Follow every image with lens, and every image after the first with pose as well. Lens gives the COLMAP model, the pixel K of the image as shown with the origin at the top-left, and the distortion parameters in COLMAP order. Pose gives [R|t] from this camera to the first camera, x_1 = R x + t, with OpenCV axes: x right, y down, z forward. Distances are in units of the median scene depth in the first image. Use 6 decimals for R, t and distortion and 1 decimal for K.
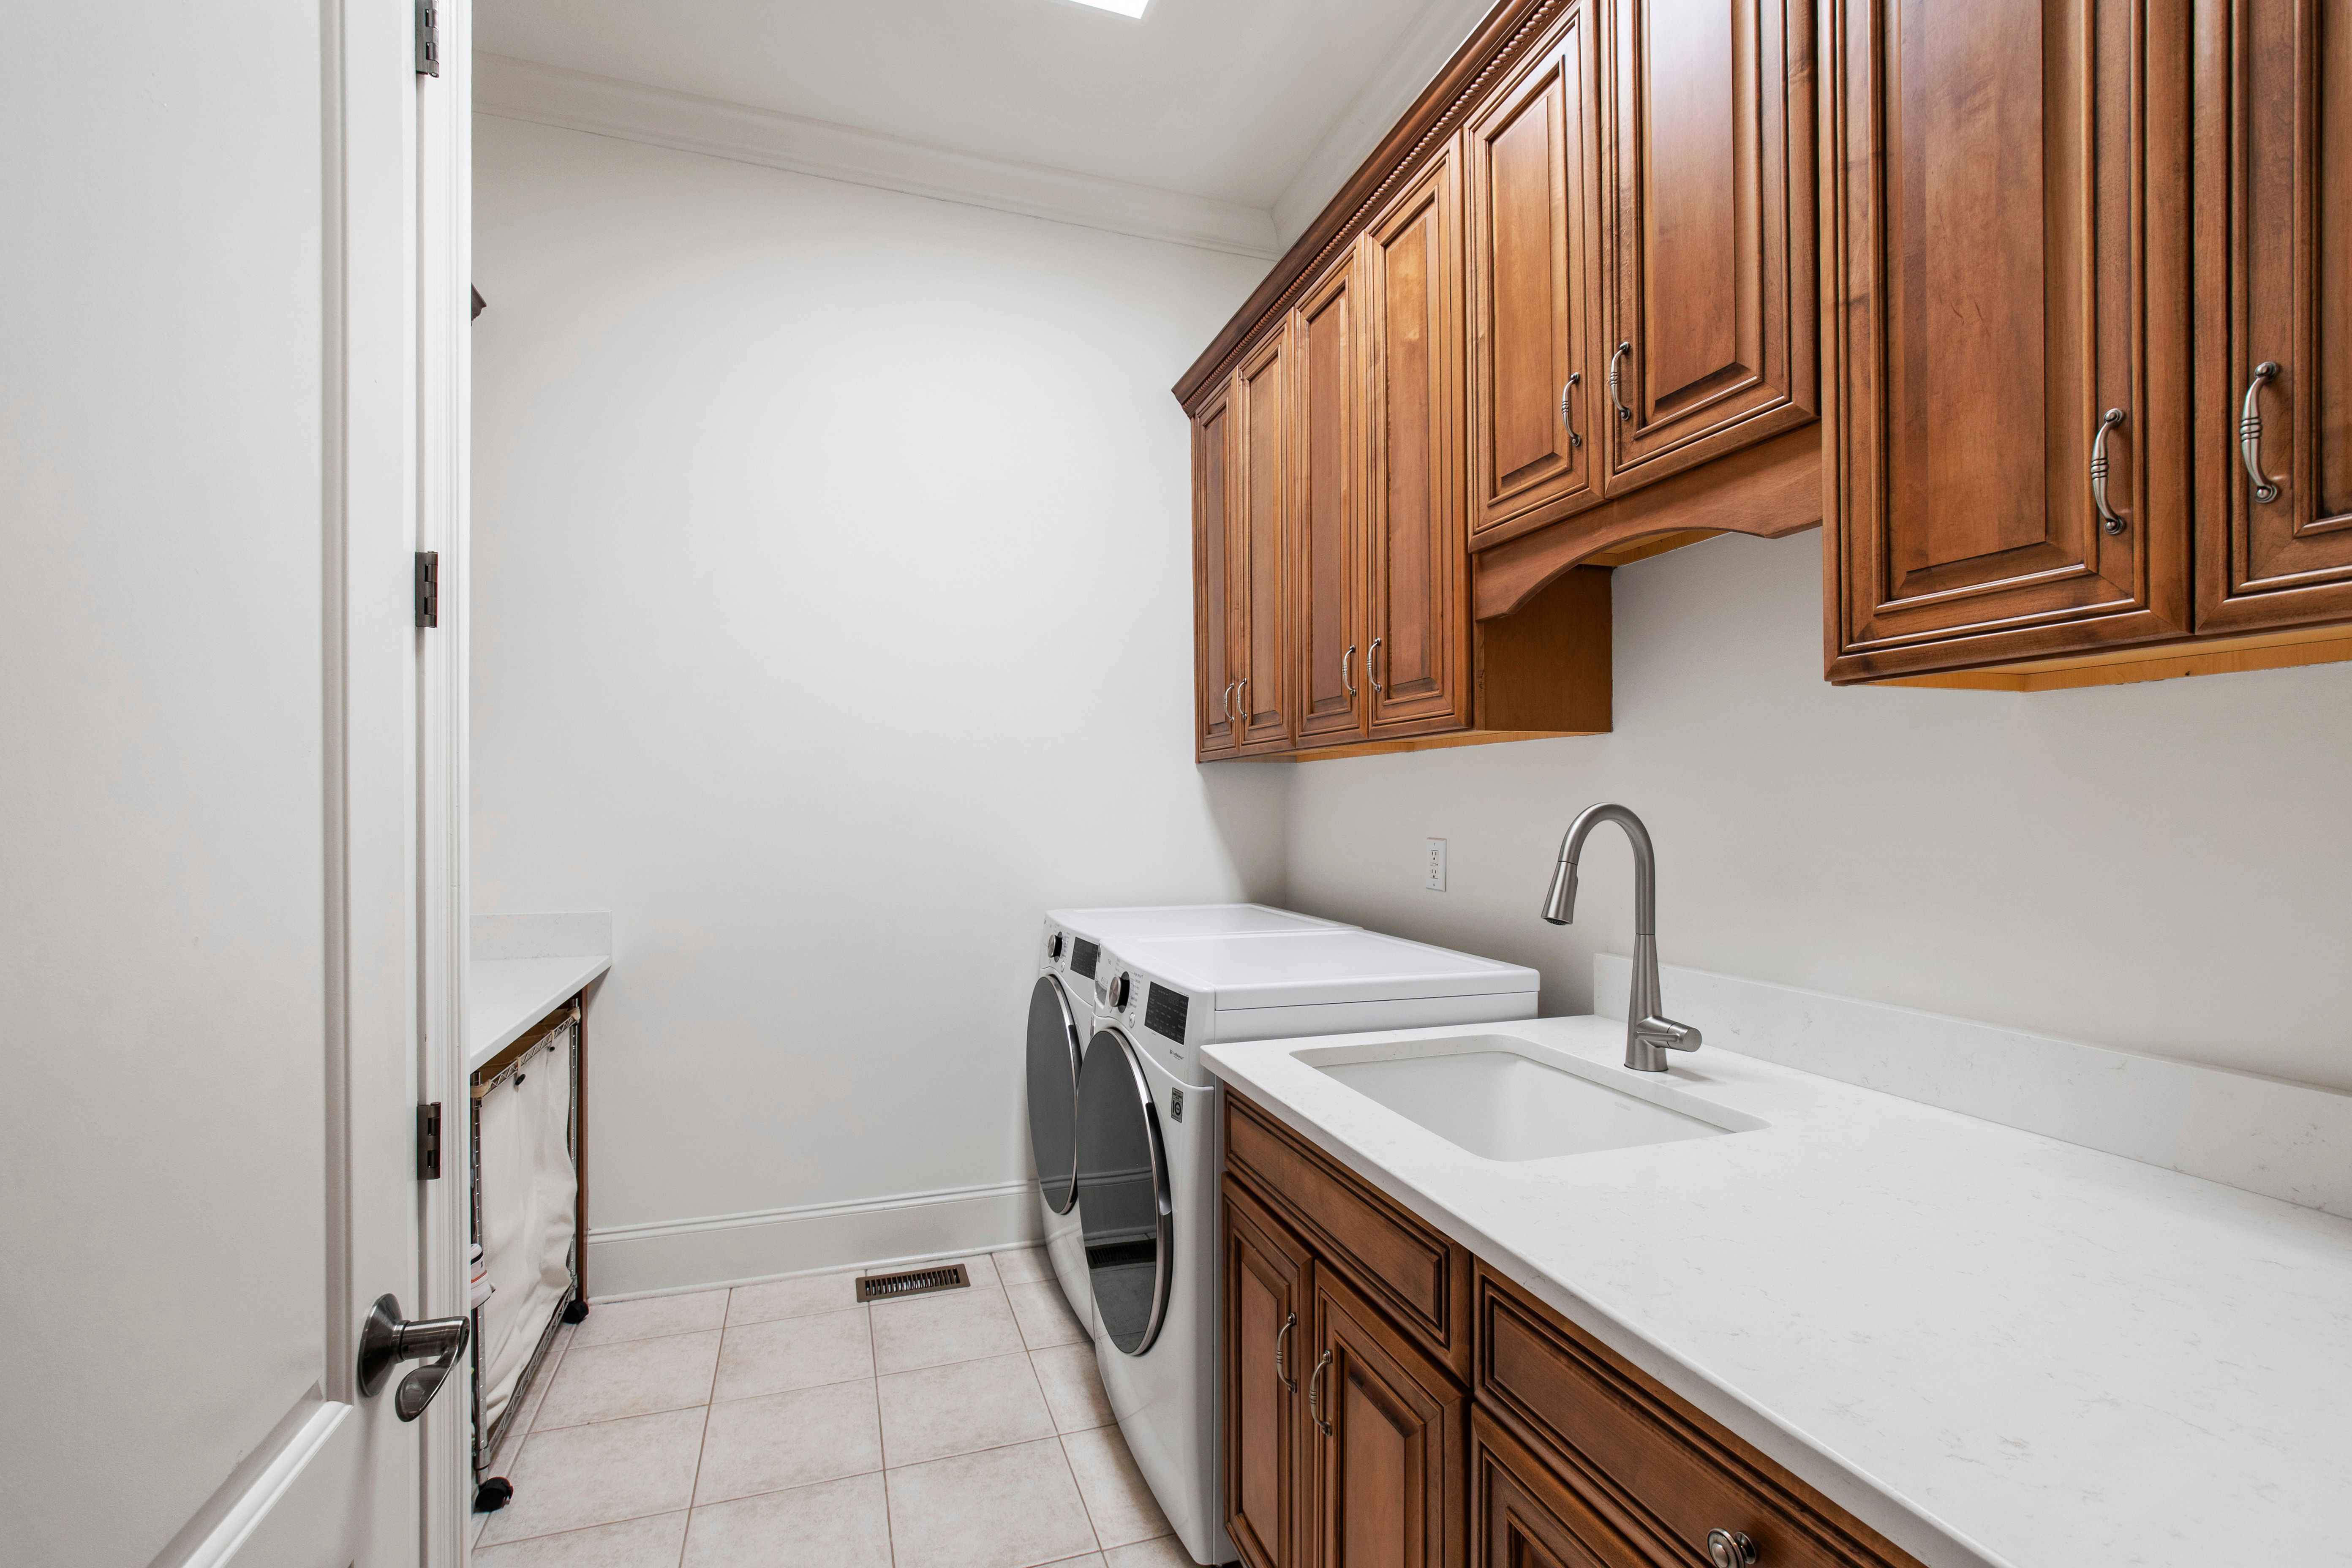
lens RADIAL K [[1045.4, 0, 1164.1], [0, 1045.4, 791.5], [0, 0, 1]] dist [0.018379, -0.016474]
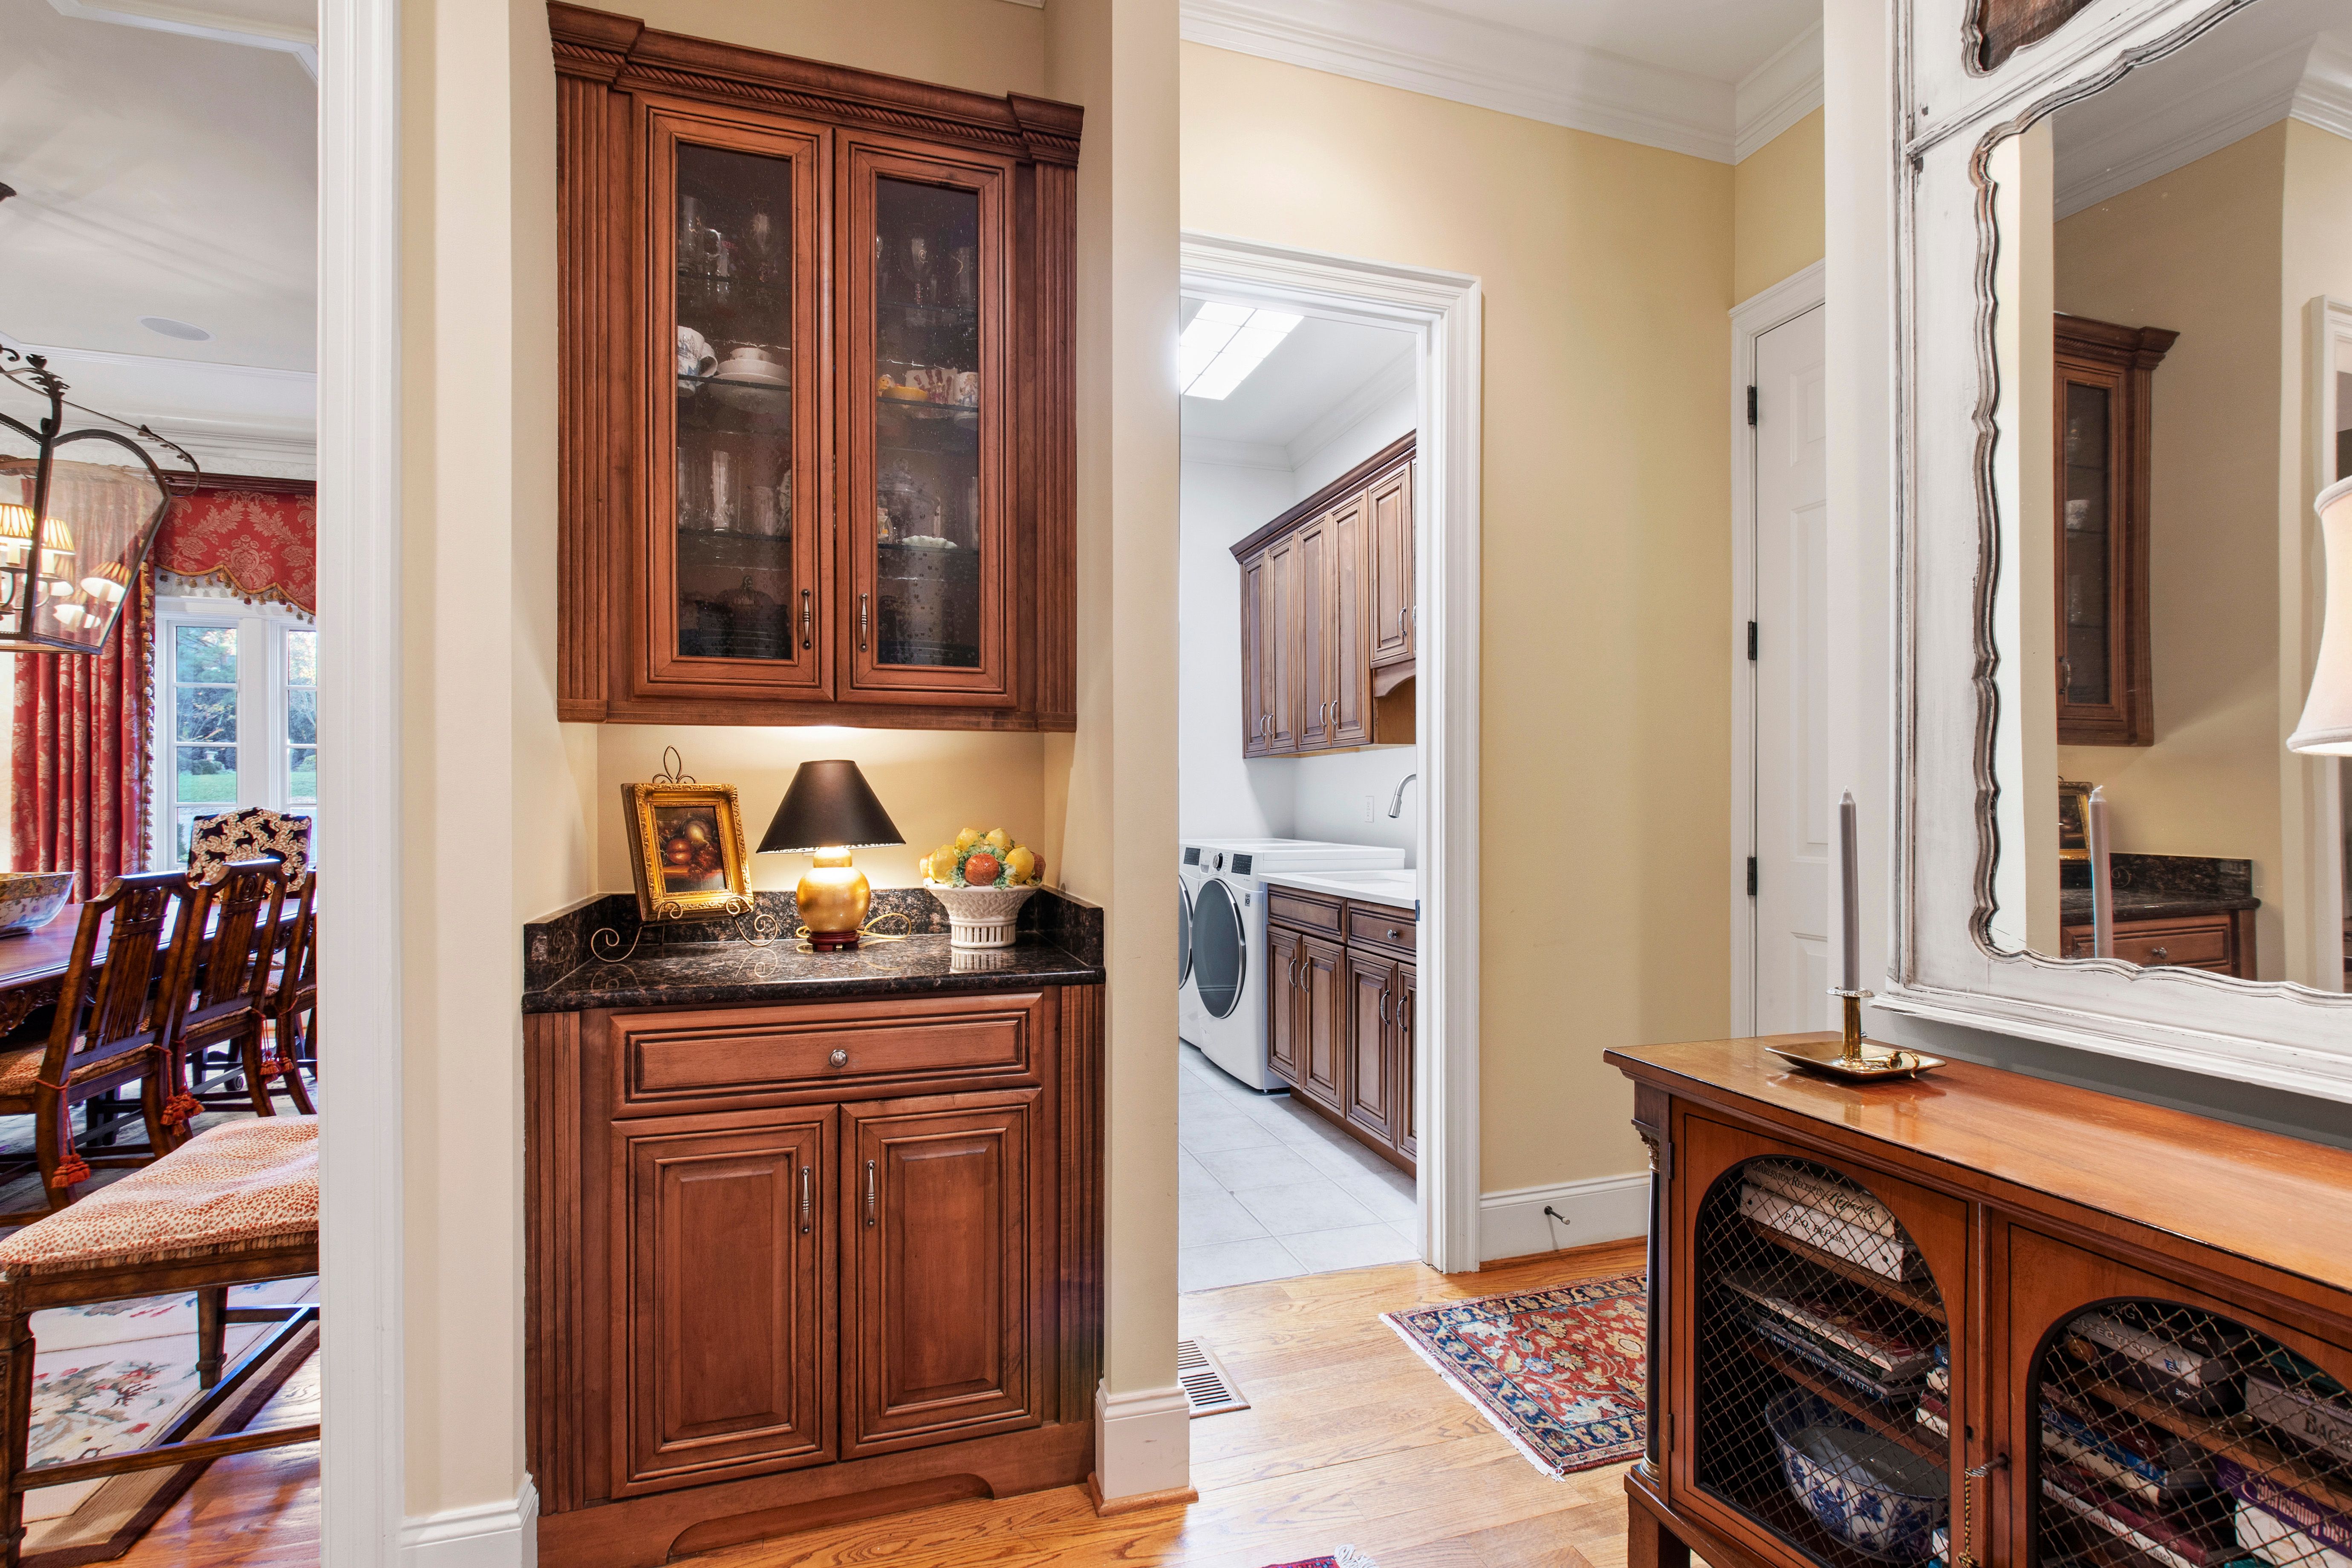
lens RADIAL K [[1047.7, 0, 1164.0], [0, 1047.7, 795.6], [0, 0, 1]] dist [0.002279, 0.000147]
pose [[0.999951, -0.001730, -0.009772, -0.138962], [0.001810, 0.999965, 0.008110, 0.034819], [0.009757, -0.008127, 0.999919, -1.256417]]
